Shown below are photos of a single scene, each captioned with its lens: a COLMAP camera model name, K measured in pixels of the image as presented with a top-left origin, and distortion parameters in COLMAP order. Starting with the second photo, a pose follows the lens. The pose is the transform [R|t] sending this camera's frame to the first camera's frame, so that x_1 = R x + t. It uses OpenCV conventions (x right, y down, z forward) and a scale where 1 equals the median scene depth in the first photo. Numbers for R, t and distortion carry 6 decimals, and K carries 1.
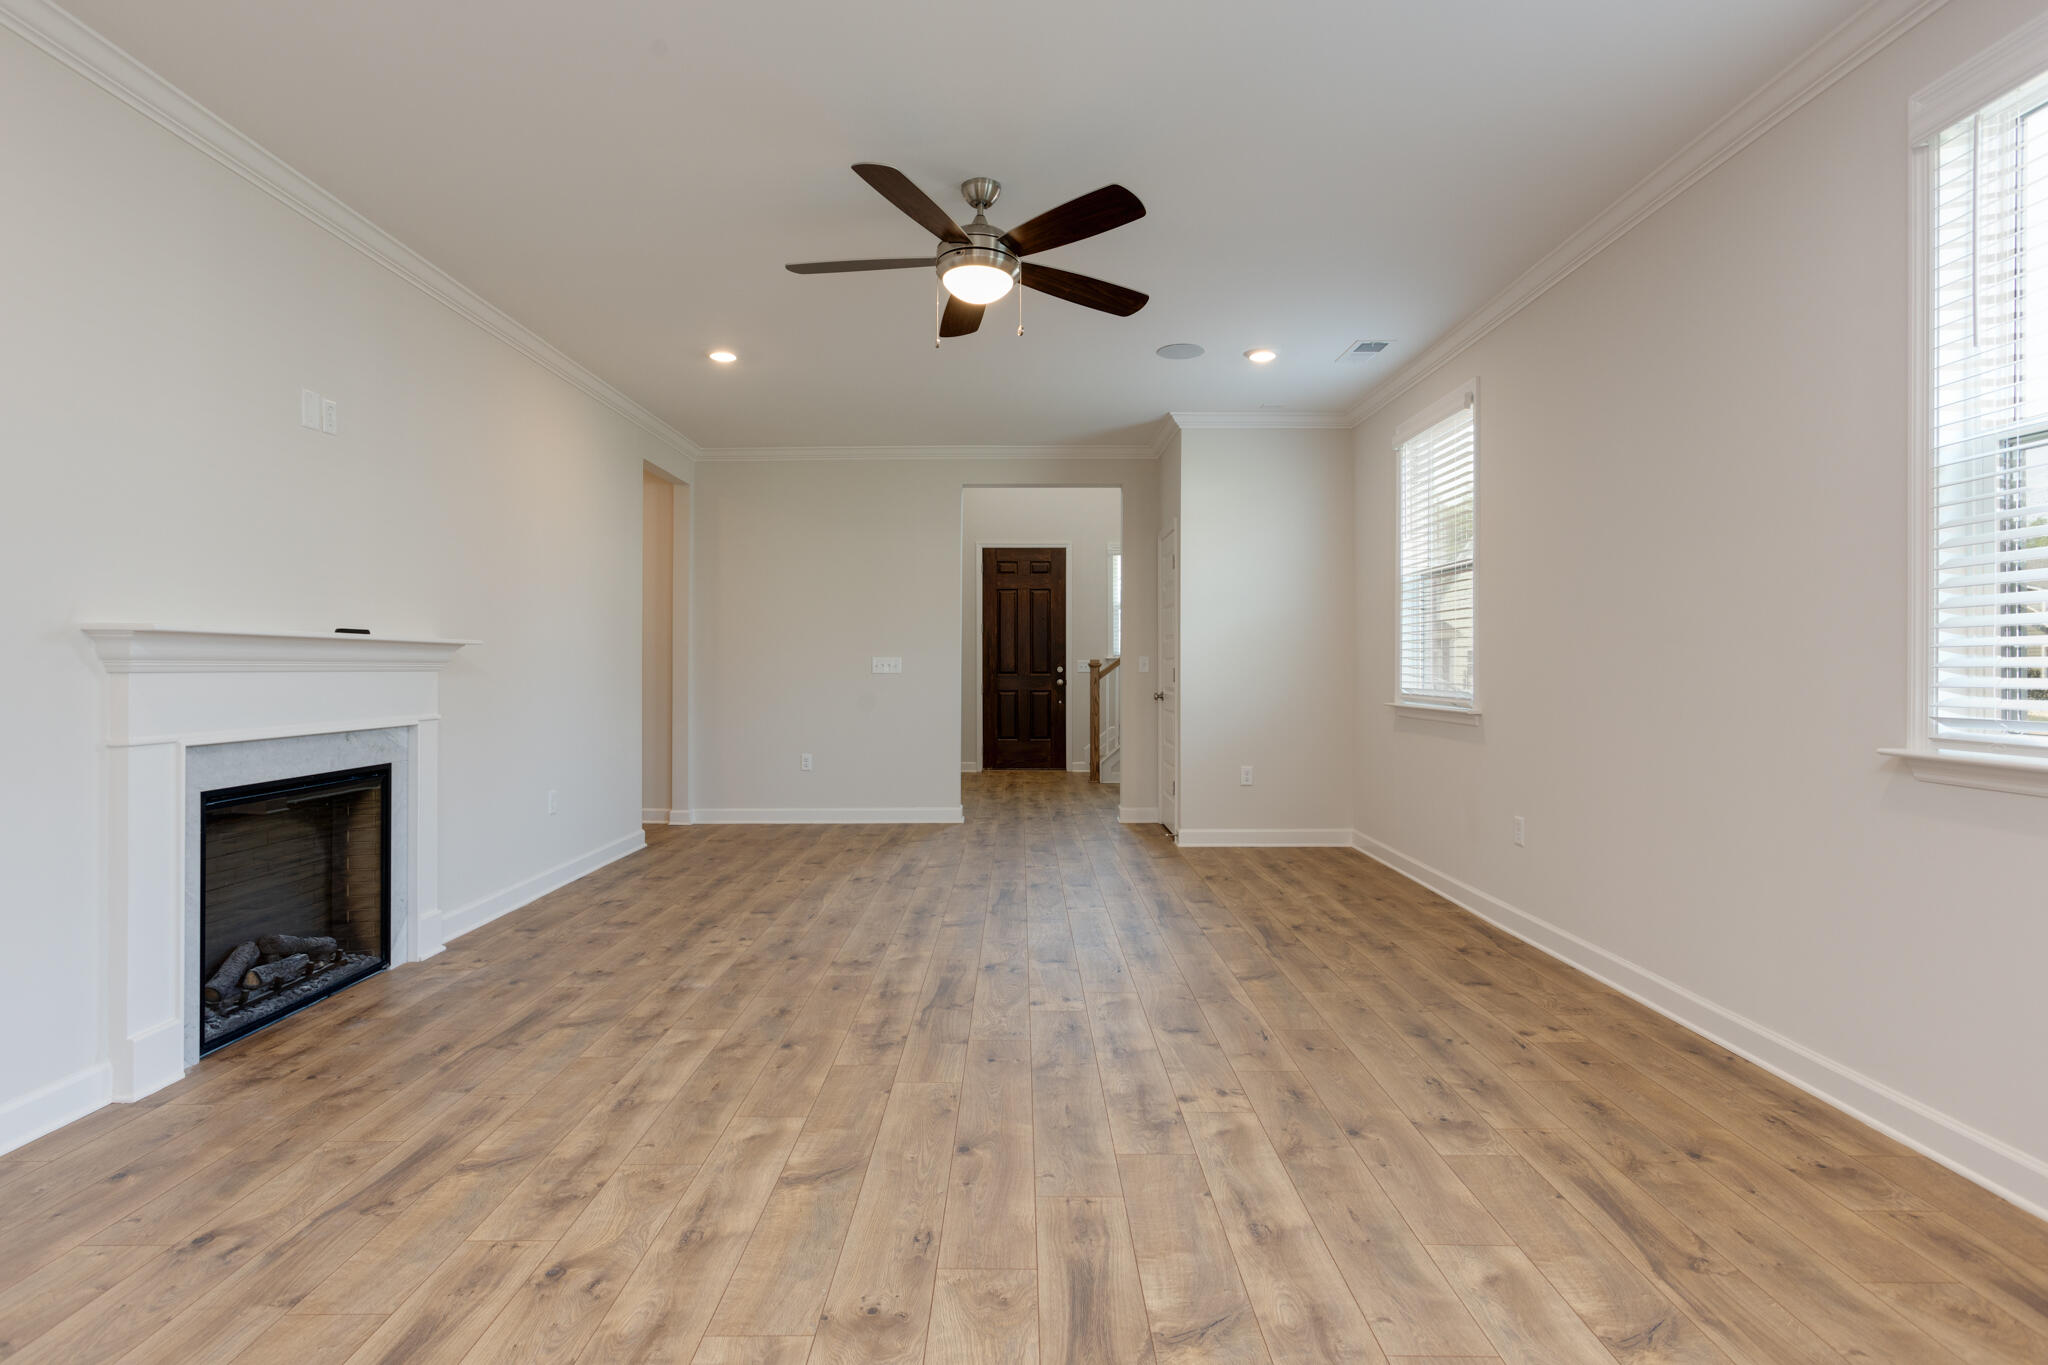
lens RADIAL K [[1033.3, 0, 1014.7], [0, 1033.3, 681.3], [0, 0, 1]] dist [-0.010496, 0.008651]
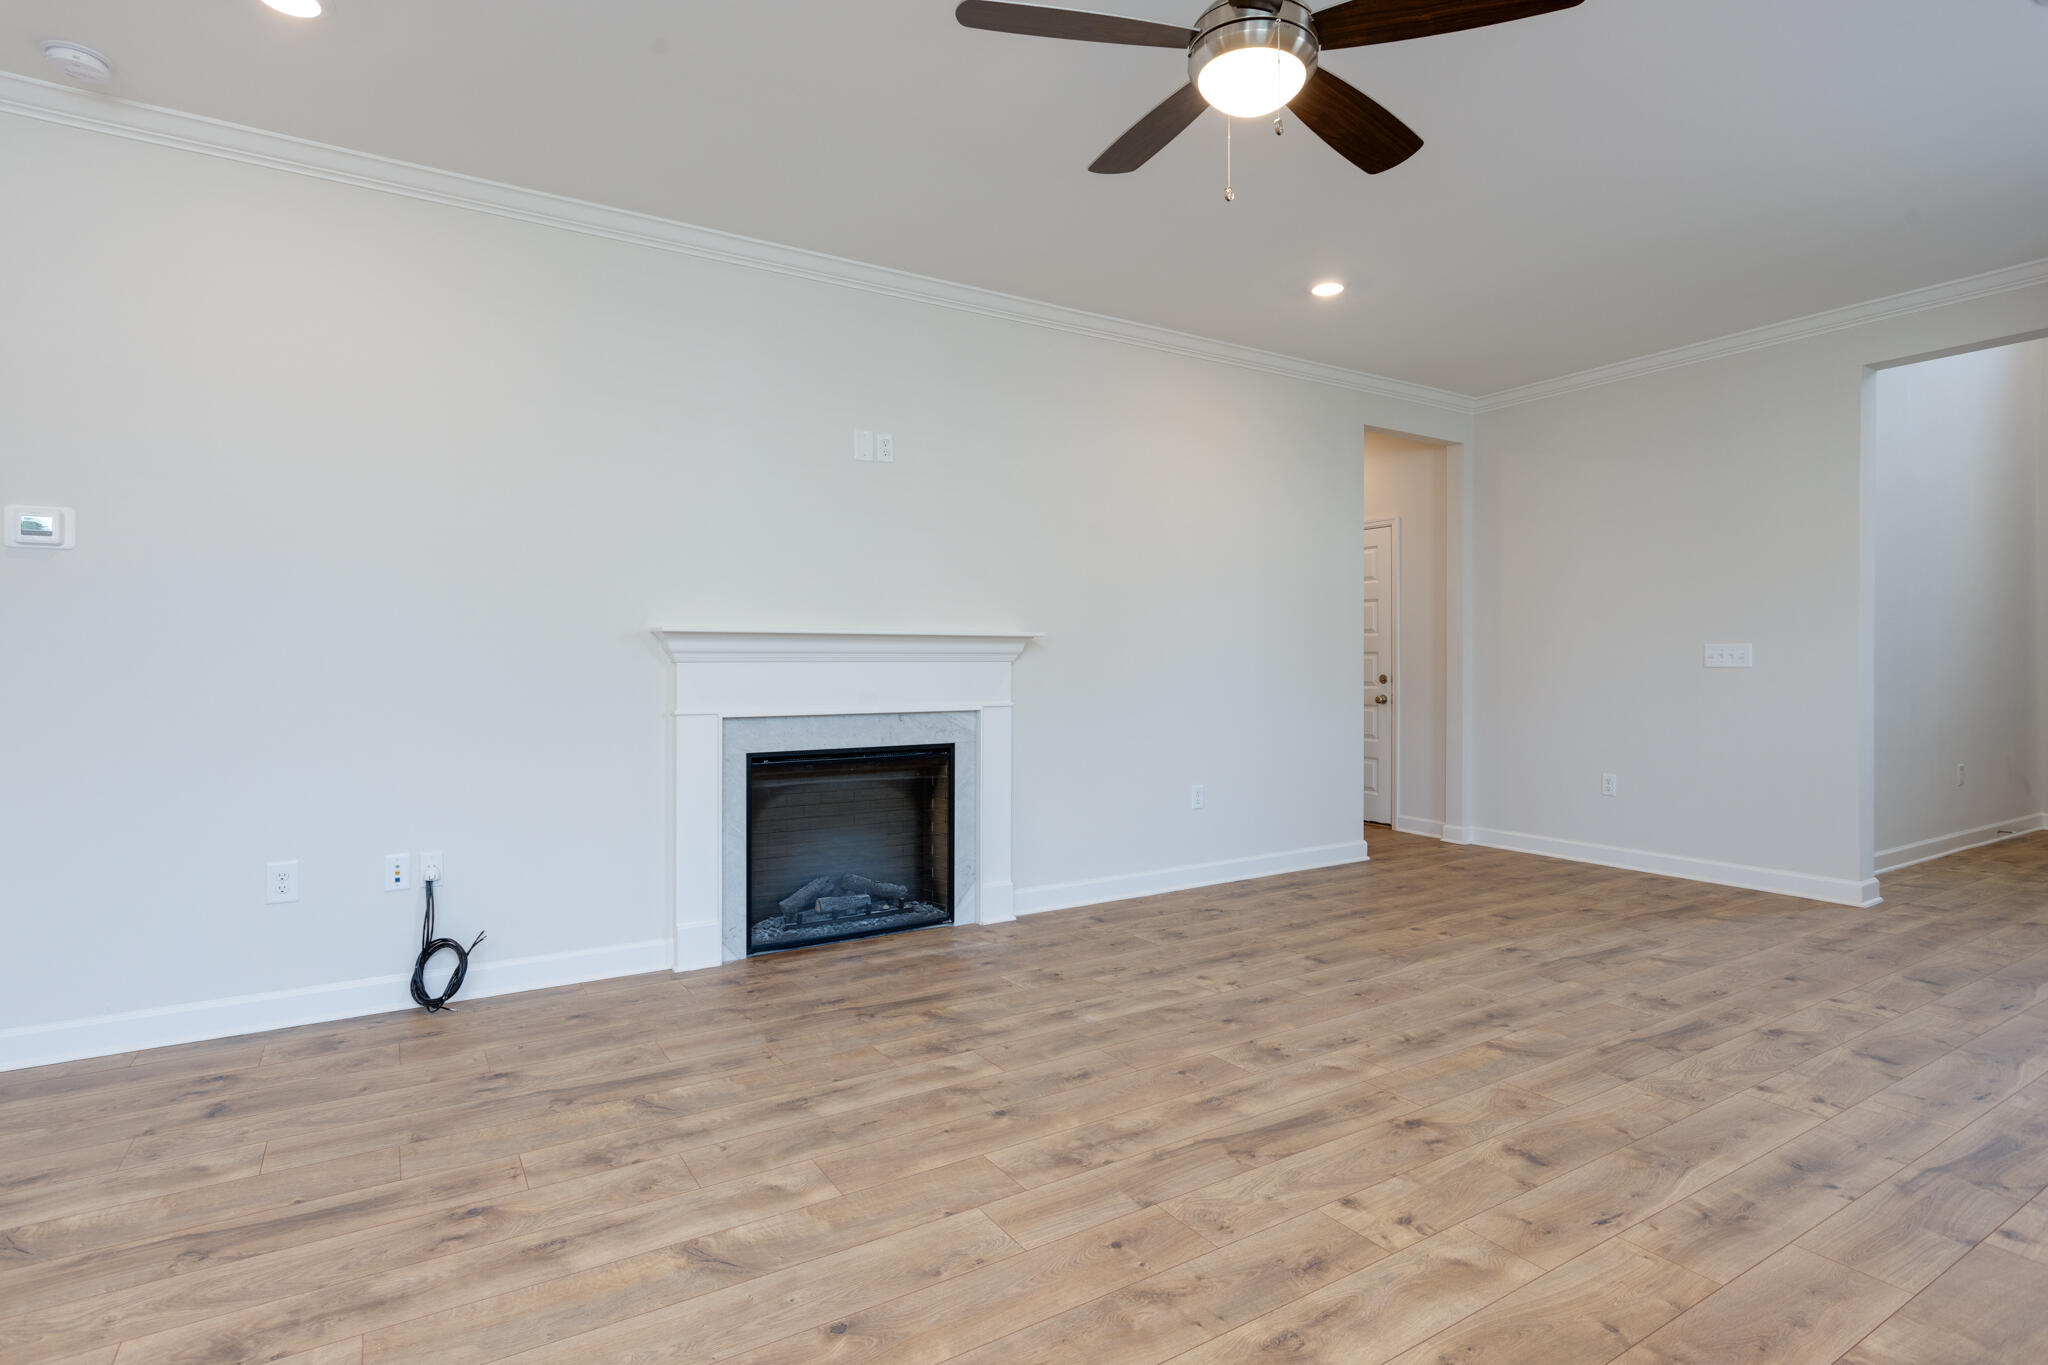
lens RADIAL K [[1033.3, 0, 1014.9], [0, 1033.3, 661.8], [0, 0, 1]] dist [-0.010496, 0.008651]
pose [[0.526756, -0.000658, -0.850016, 0.493385], [-0.009828, 0.999928, -0.006864, -0.003426], [0.849960, 0.011970, 0.526712, 0.573558]]
